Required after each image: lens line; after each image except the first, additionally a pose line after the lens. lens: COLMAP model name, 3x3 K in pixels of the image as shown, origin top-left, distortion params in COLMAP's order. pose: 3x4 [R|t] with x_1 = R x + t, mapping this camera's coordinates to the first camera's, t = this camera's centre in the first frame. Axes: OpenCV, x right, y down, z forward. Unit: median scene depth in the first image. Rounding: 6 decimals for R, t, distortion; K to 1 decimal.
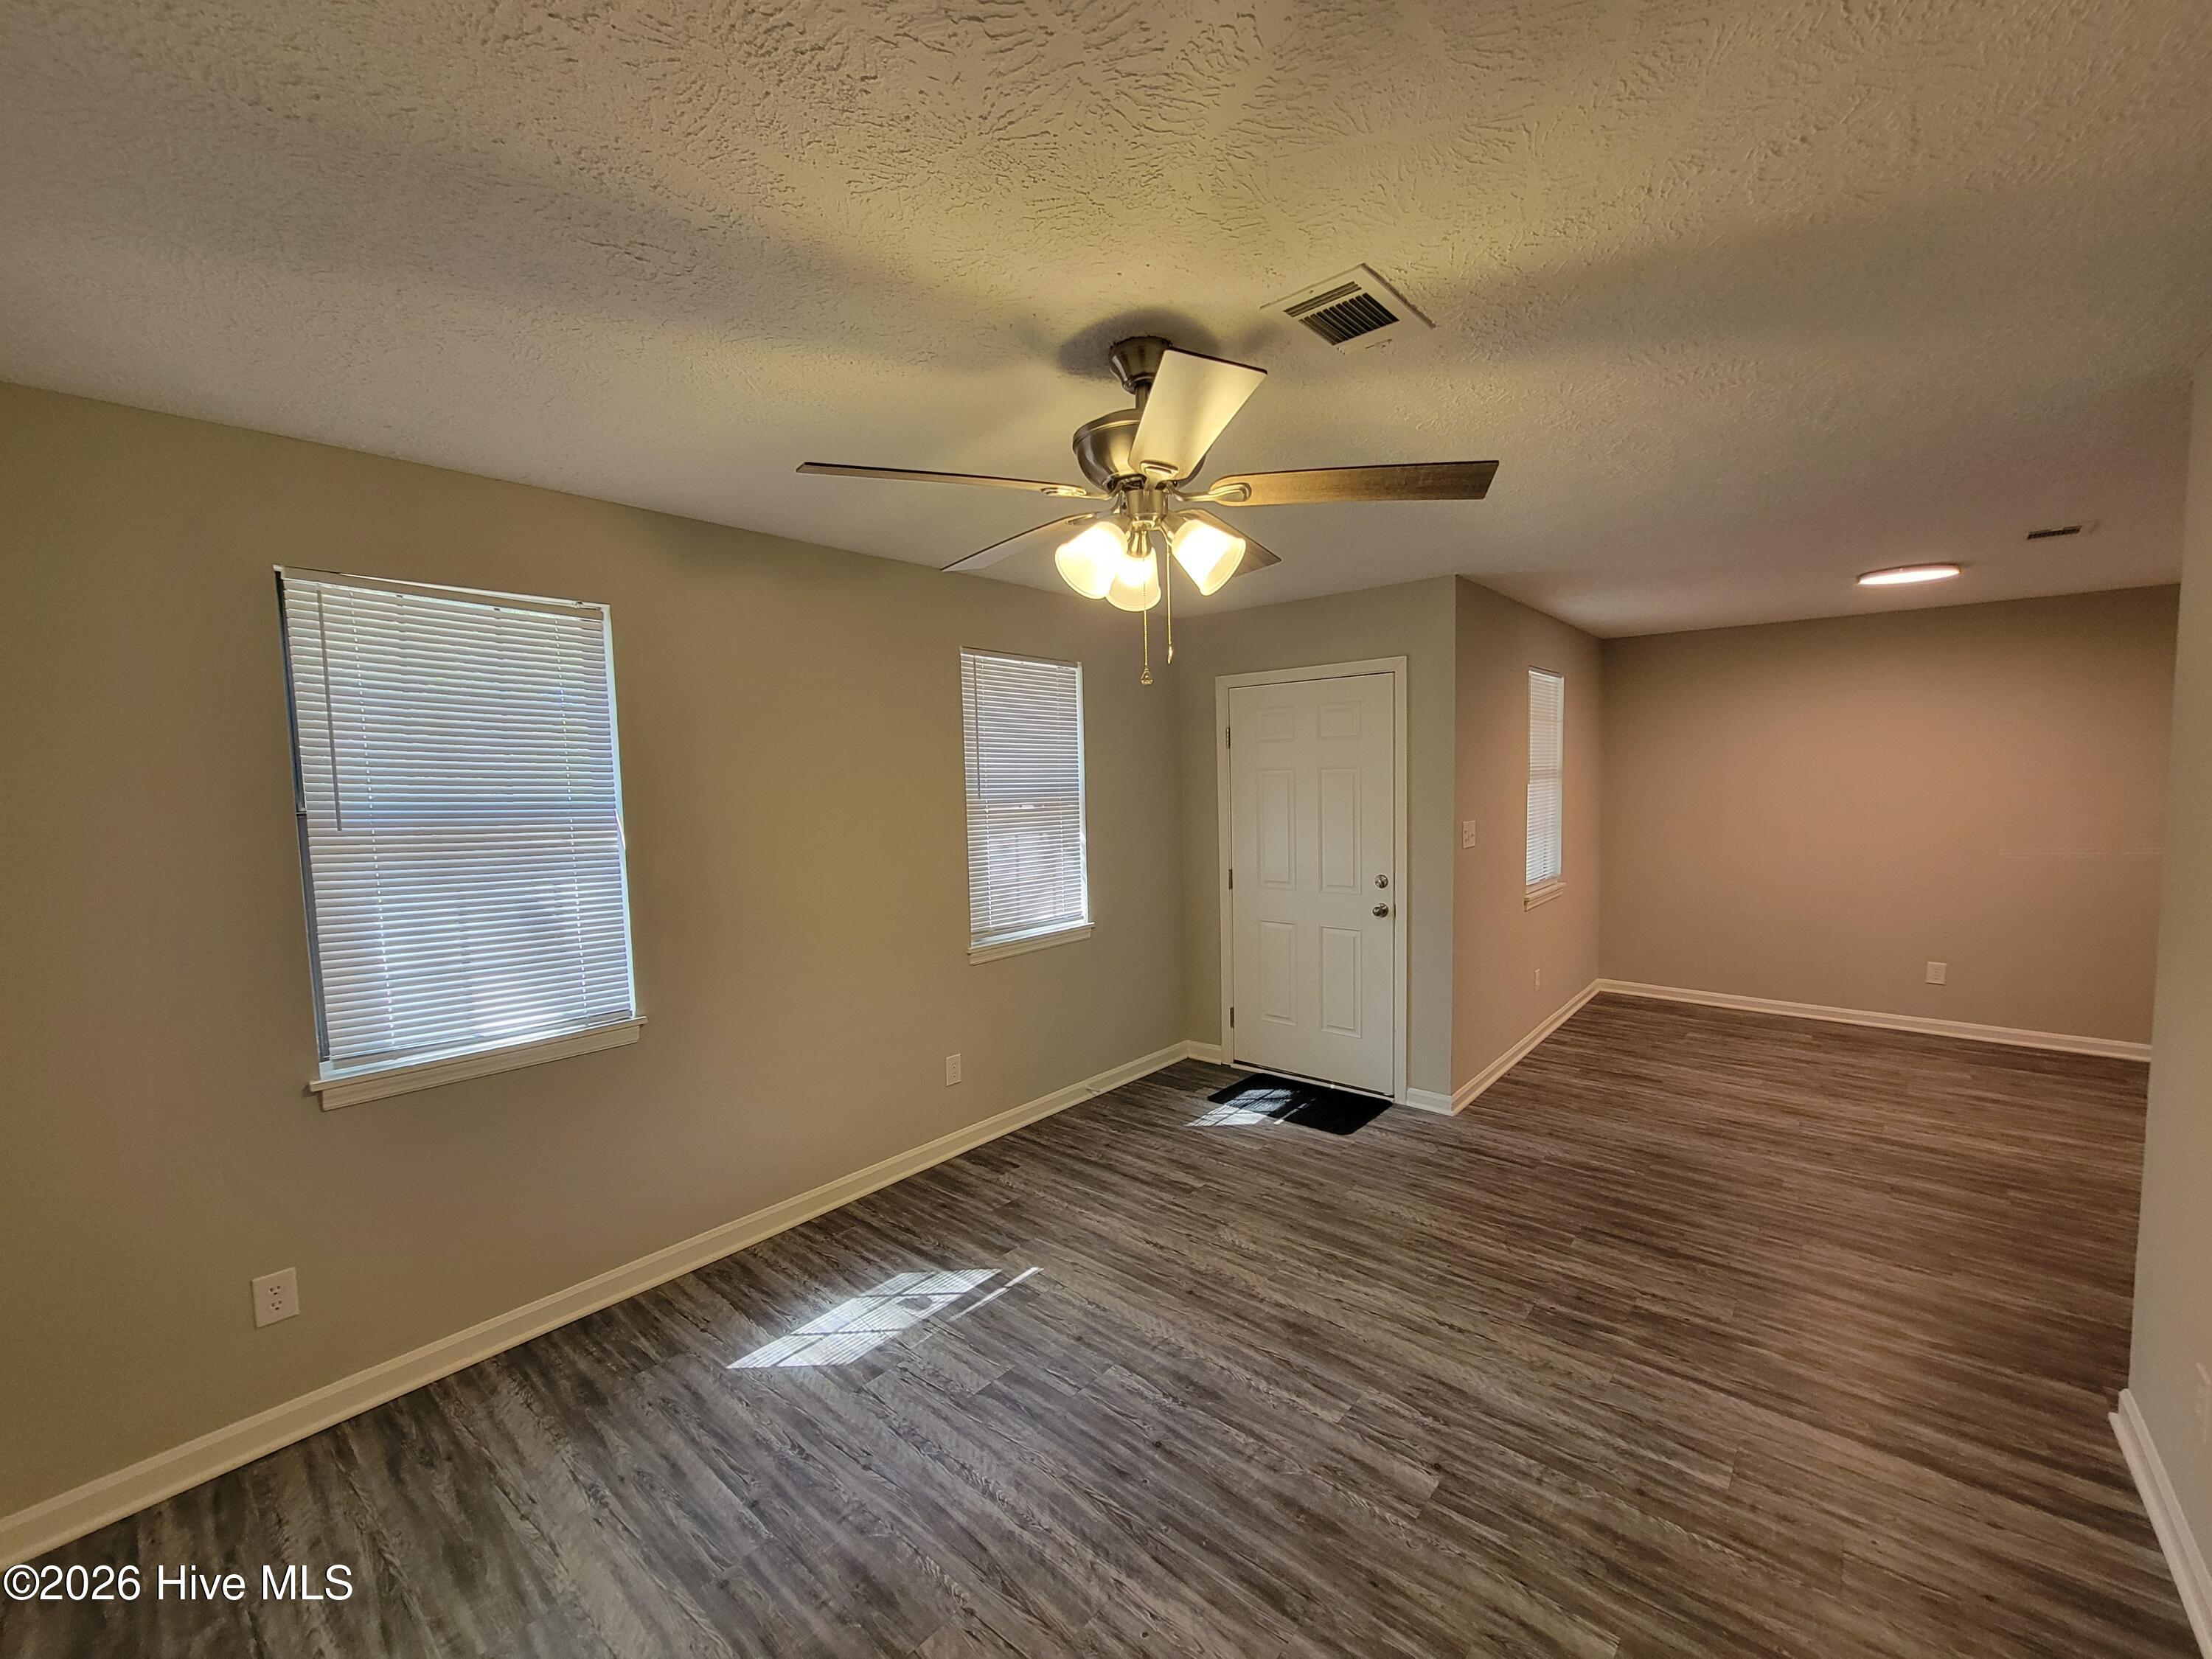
lens RADIAL K [[905.9, 0, 1106.3], [0, 905.9, 844.8], [0, 0, 1]] dist [-0.006028, 0.001630]
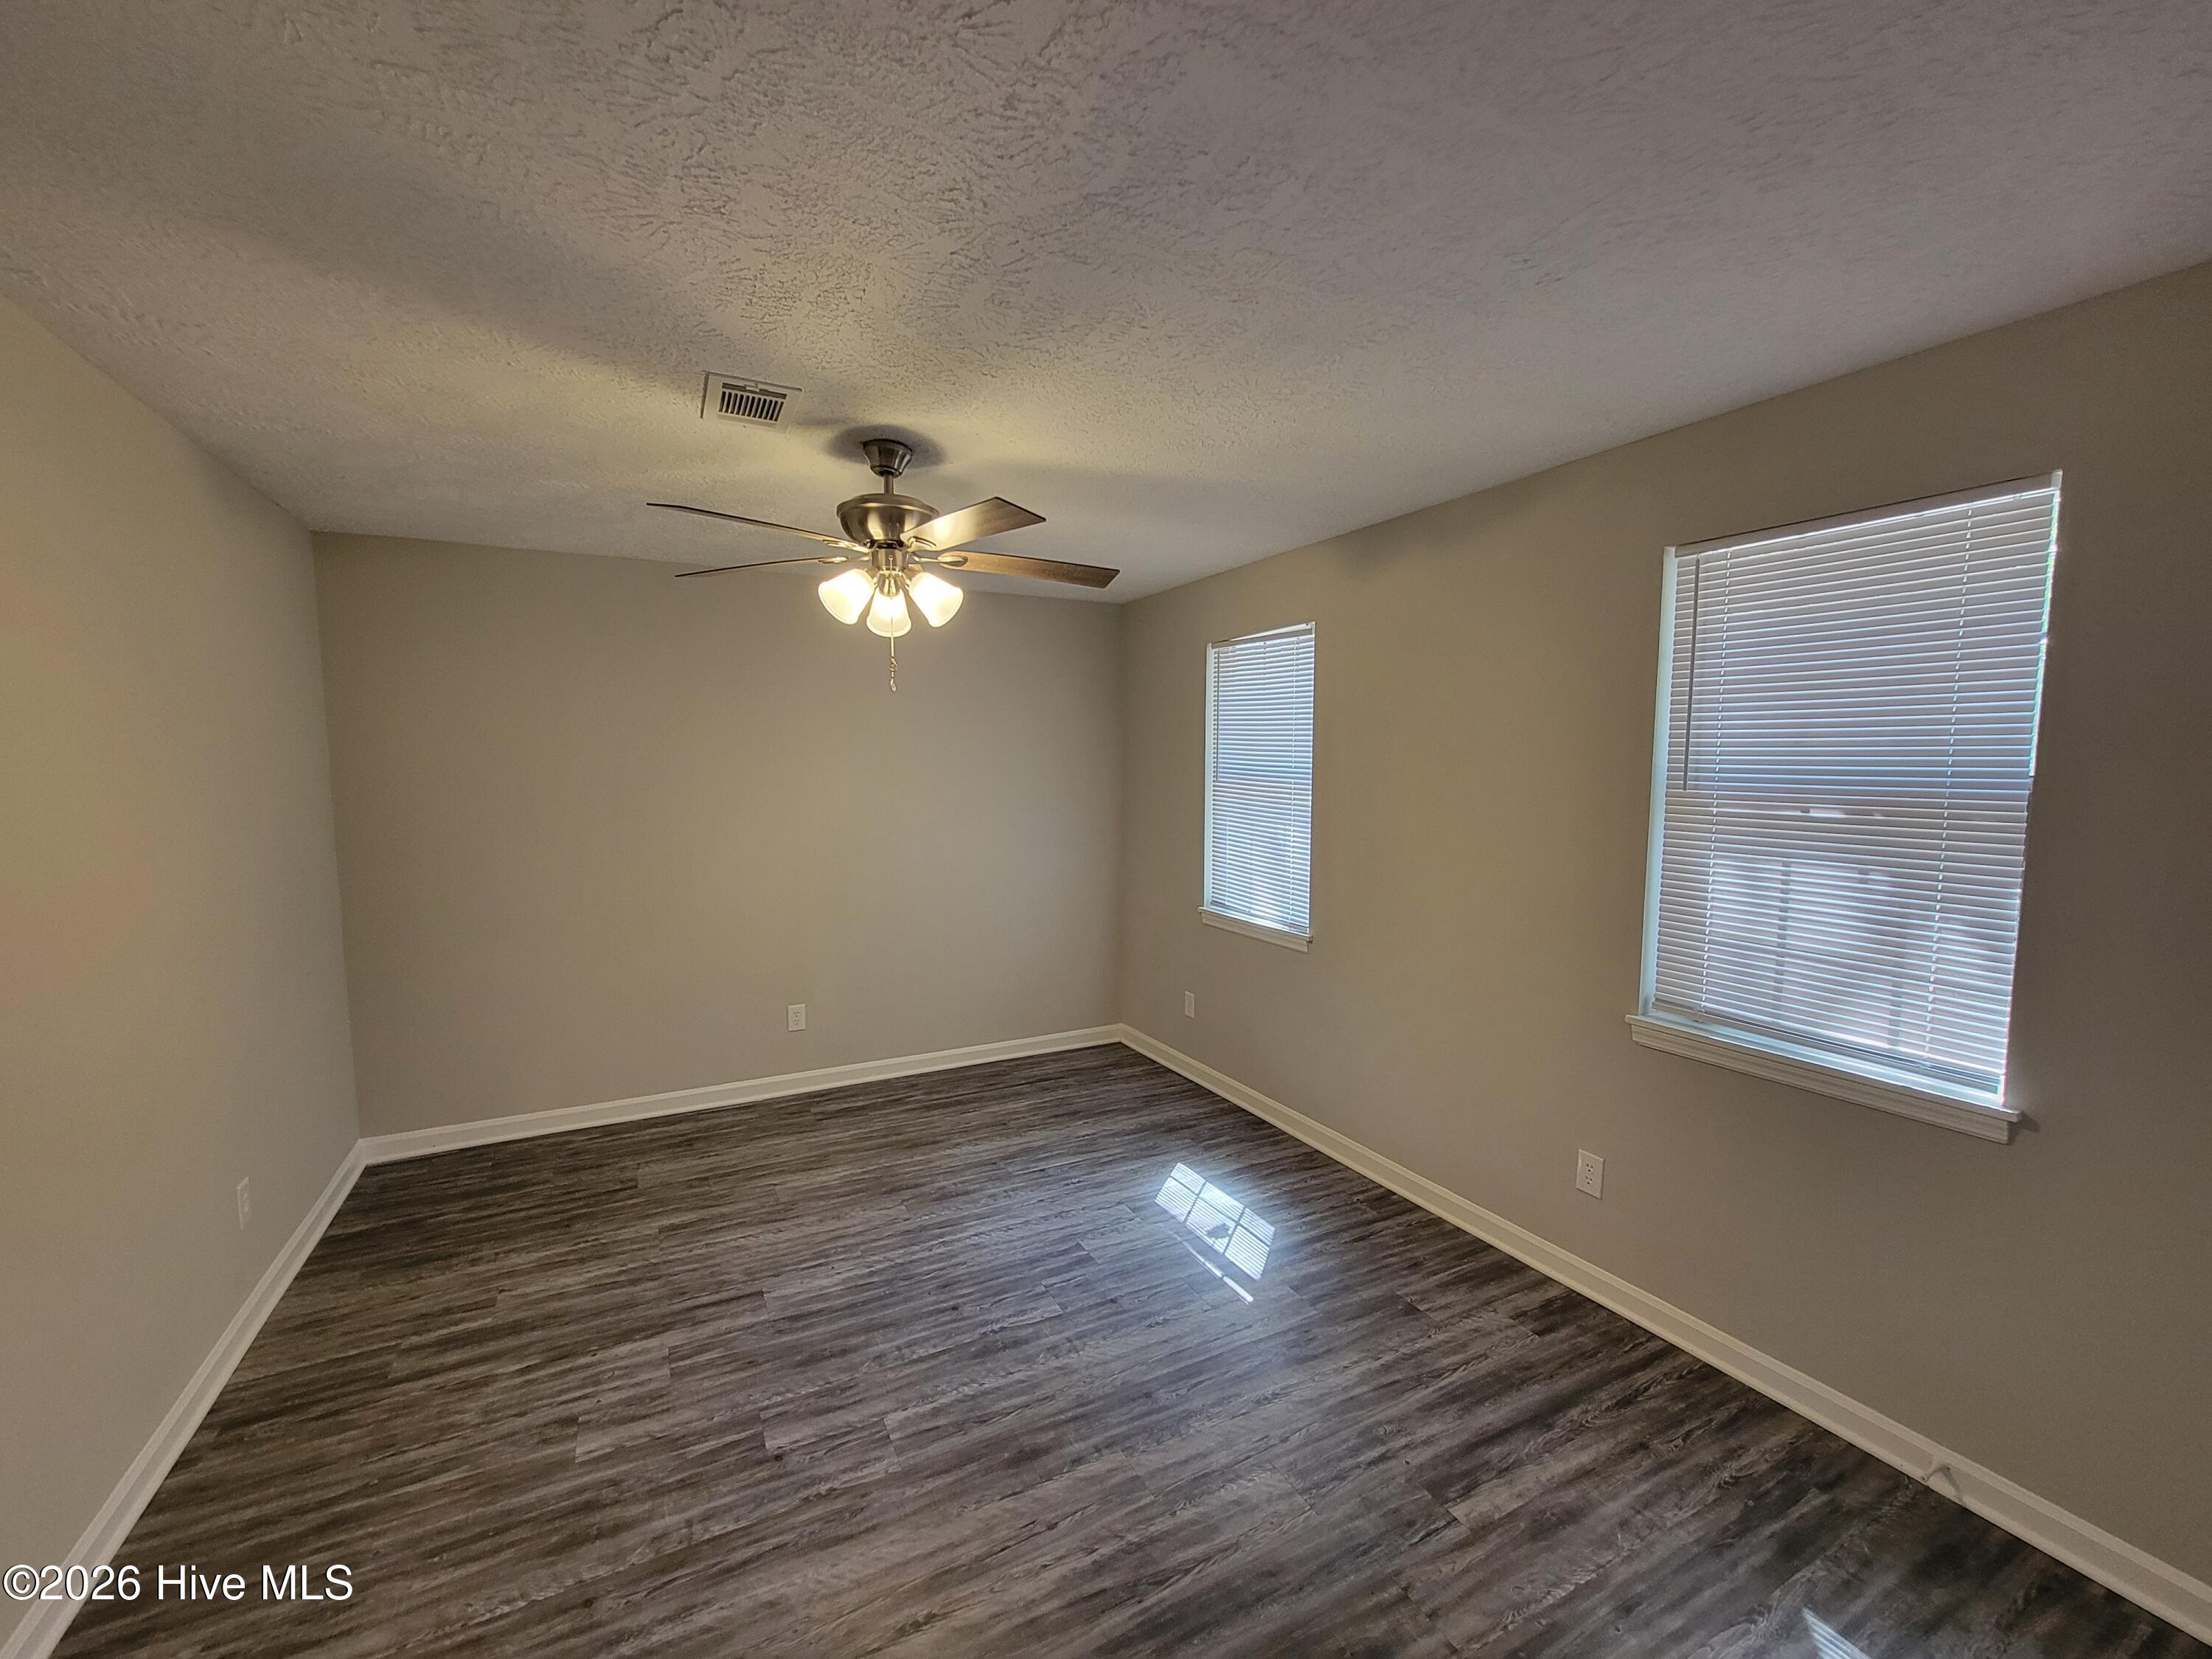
lens RADIAL K [[905.9, 0, 1106.3], [0, 905.9, 844.8], [0, 0, 1]] dist [-0.006028, 0.001630]
pose [[-0.367662, 0.104315, -0.924090, 0.962275], [-0.063791, 0.988519, 0.136968, -0.122104], [0.927769, 0.109307, -0.356787, 1.436485]]
